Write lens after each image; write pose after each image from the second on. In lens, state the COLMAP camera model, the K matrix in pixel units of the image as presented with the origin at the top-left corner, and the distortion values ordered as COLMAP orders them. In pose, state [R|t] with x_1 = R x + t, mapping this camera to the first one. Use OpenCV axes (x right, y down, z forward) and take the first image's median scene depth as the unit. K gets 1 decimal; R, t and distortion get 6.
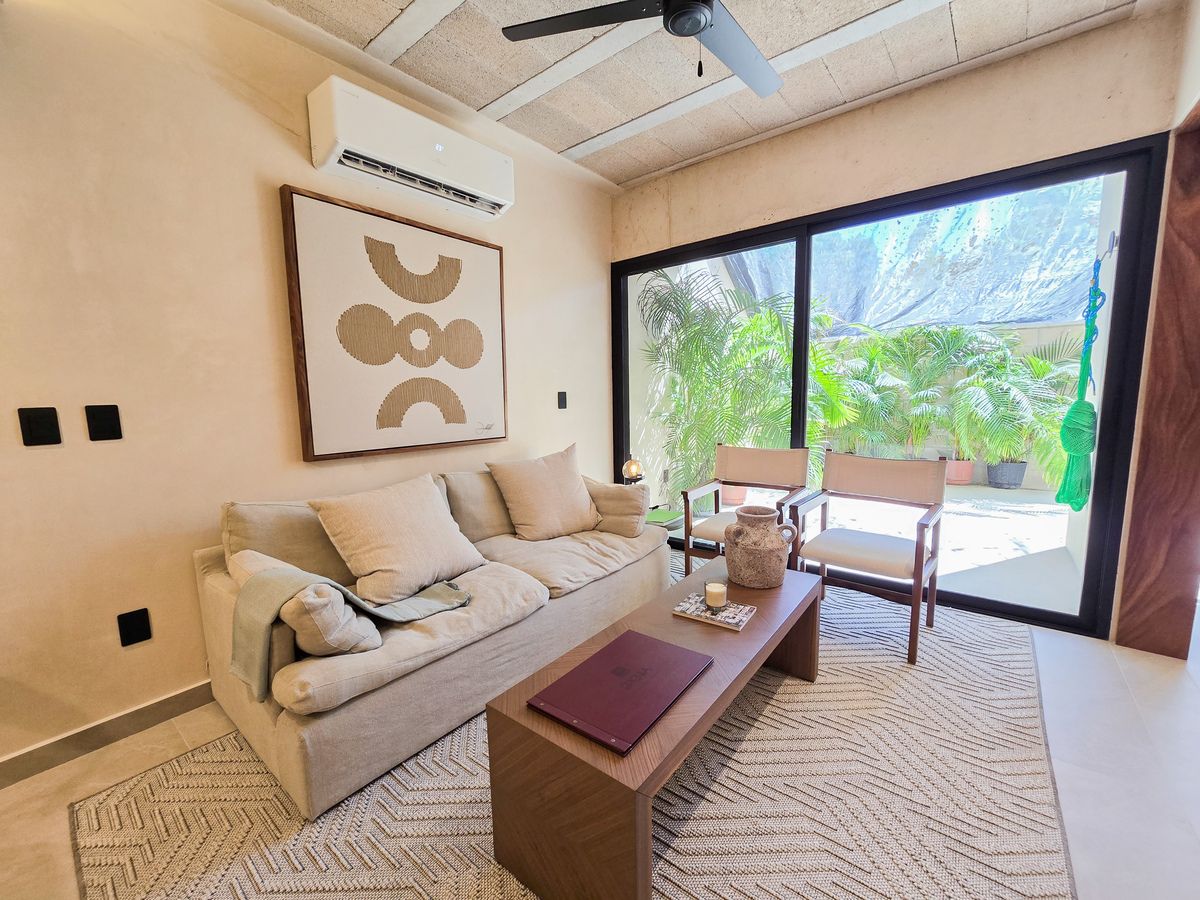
lens RADIAL K [[490.5, 0, 597.8], [0, 490.5, 457.3], [0, 0, 1]] dist [-0.005865, 0.002641]
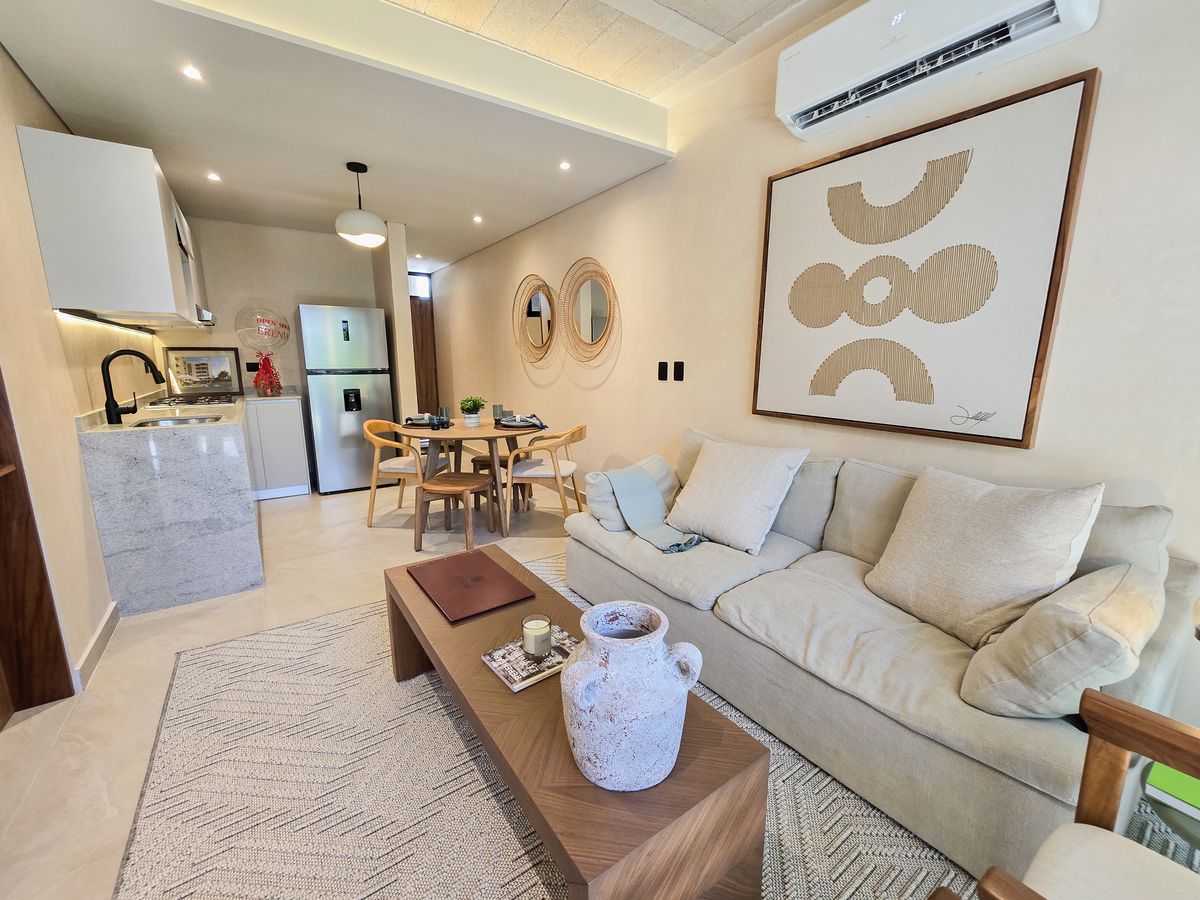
lens RADIAL K [[490.5, 0, 590.8], [0, 490.5, 452.4], [0, 0, 1]] dist [-0.005865, 0.002641]
pose [[-0.282502, 0.202022, -0.937752, 0.670495], [-0.120167, 0.962419, 0.243537, -0.145257], [0.951710, 0.181486, -0.247609, 0.935394]]
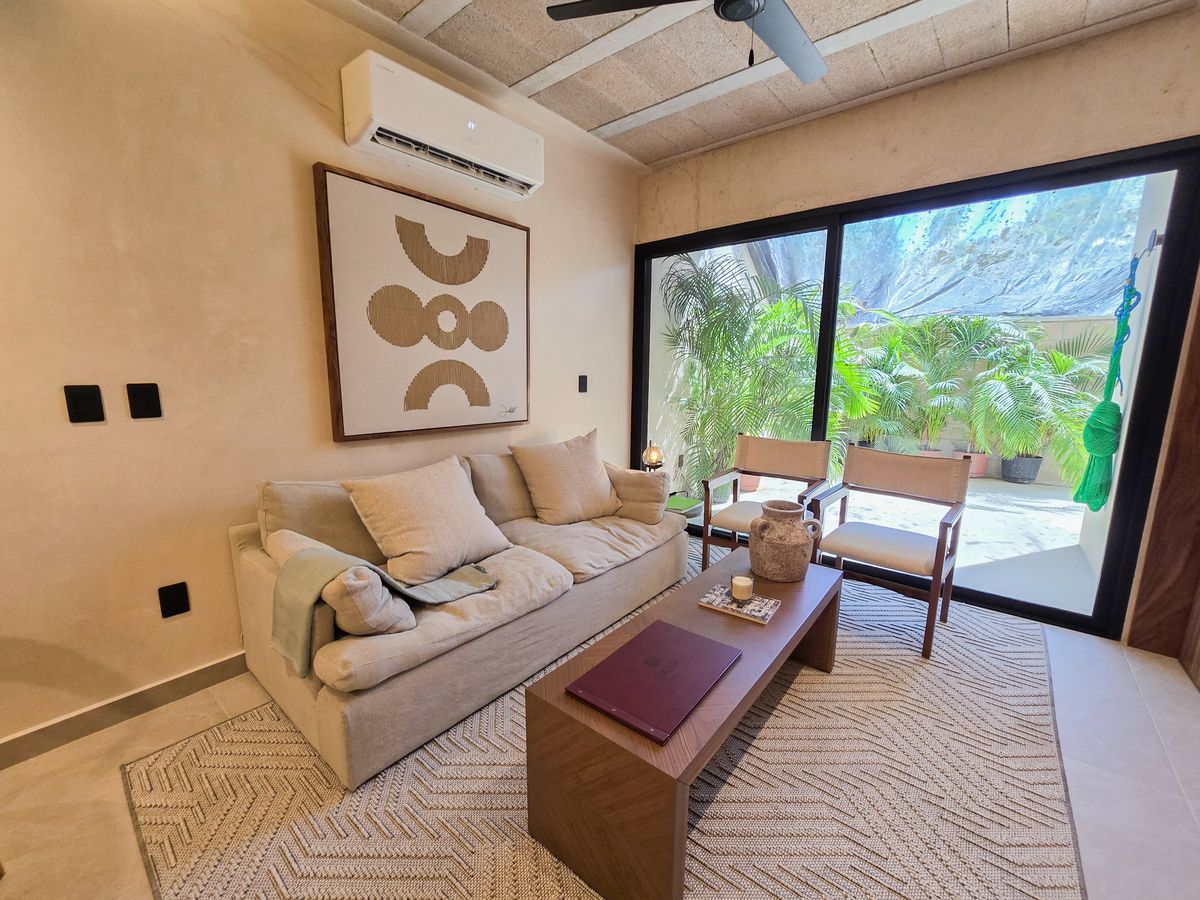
lens RADIAL K [[490.5, 0, 599.6], [0, 490.5, 455.6], [0, 0, 1]] dist [-0.005865, 0.002641]
pose [[0.999514, 0.030318, -0.007247, -0.043242], [-0.029982, 0.998639, 0.042673, -0.022433], [0.008531, -0.042435, 0.999063, -0.008813]]
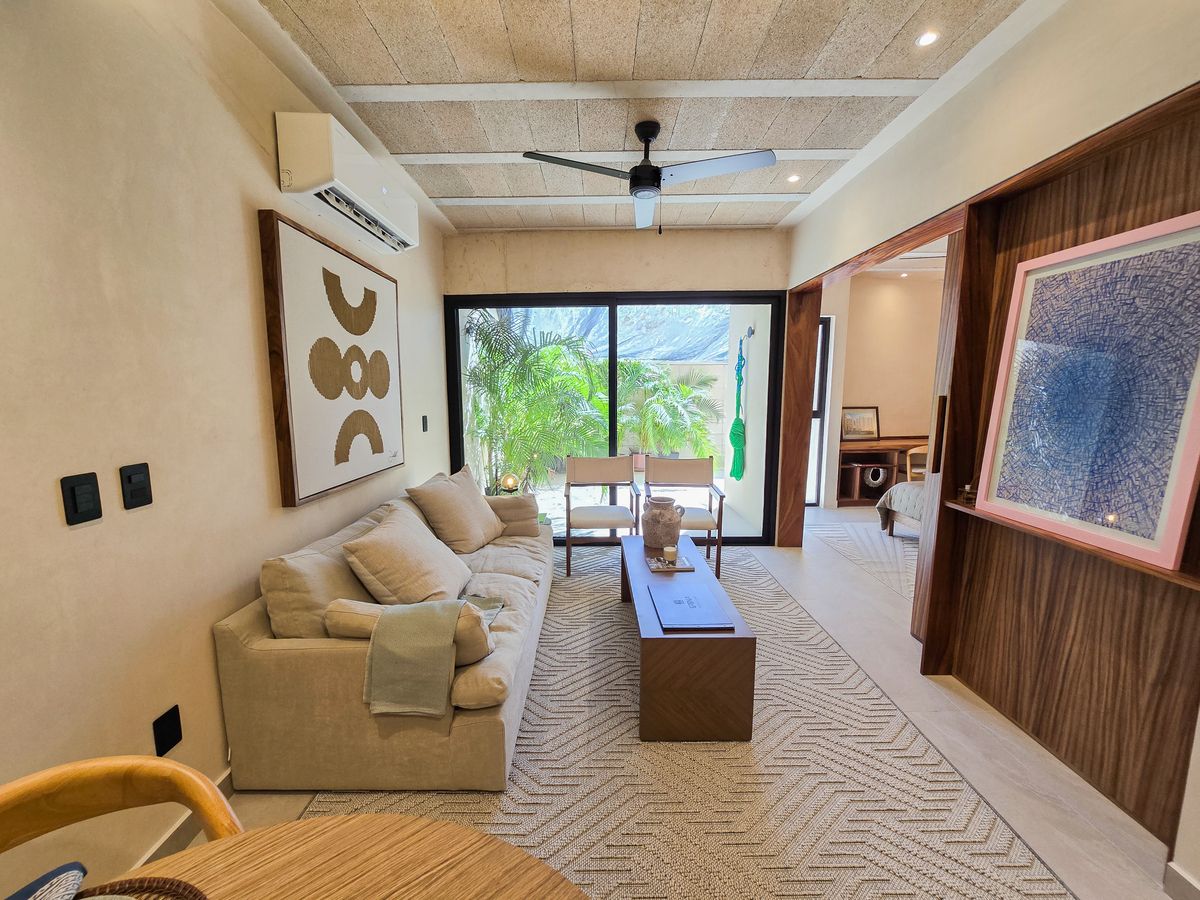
lens RADIAL K [[490.5, 0, 590.9], [0, 490.5, 457.5], [0, 0, 1]] dist [-0.005865, 0.002641]
pose [[0.784082, -0.067987, 0.616922, -0.717455], [0.070670, 0.997297, 0.020088, -0.062863], [-0.616621, 0.027848, 0.786768, -0.079464]]
